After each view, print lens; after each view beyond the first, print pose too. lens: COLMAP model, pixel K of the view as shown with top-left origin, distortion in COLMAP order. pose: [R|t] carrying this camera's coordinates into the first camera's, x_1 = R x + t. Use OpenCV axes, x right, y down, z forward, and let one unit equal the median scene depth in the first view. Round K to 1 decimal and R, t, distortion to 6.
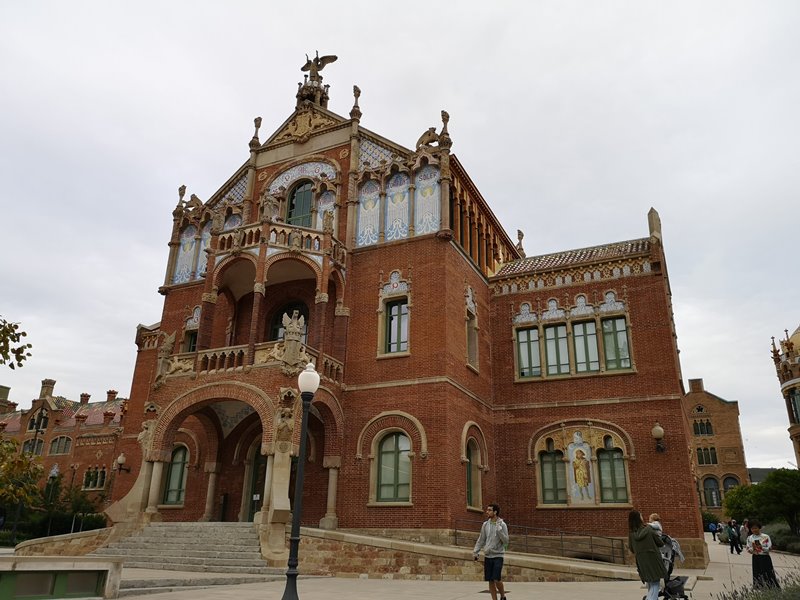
lens RADIAL K [[619.7, 0, 400.0], [0, 619.7, 300.0], [0, 0, 1]] dist [0.073625, -0.139227]
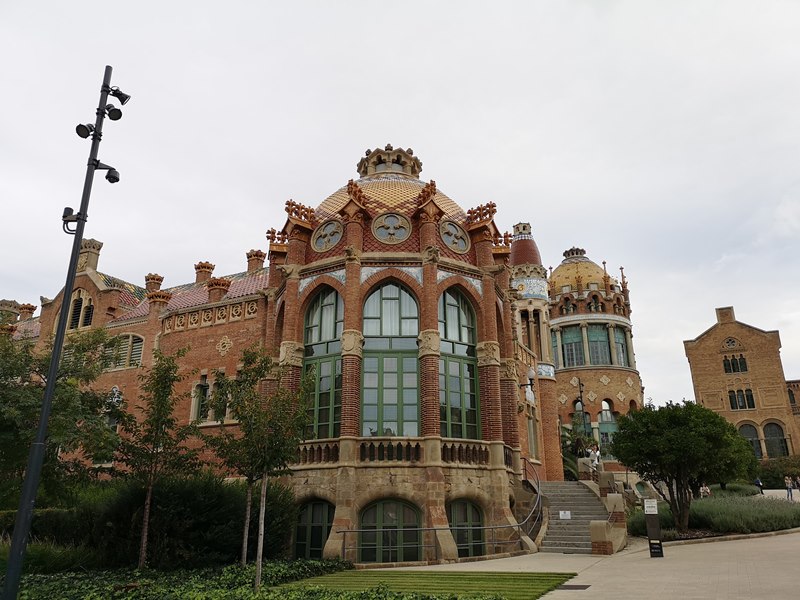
lens RADIAL K [[619.7, 0, 400.0], [0, 619.7, 300.0], [0, 0, 1]] dist [0.073625, -0.139227]
pose [[0.998775, -0.041478, -0.026986, -0.744641], [0.042516, 0.998330, 0.039108, 0.440477], [0.025319, -0.040207, 0.998871, 1.235124]]
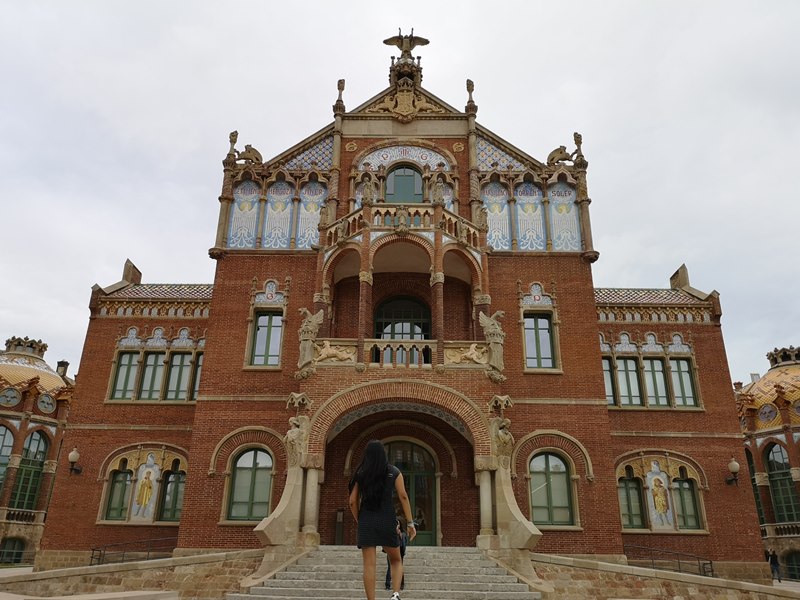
lens RADIAL K [[619.7, 0, 400.0], [0, 619.7, 300.0], [0, 0, 1]] dist [0.073625, -0.139227]
pose [[0.905278, 0.160500, 0.393333, -0.534266], [-0.152977, 0.986932, -0.050632, 0.056033], [-0.396320, -0.014335, 0.918001, 0.182817]]
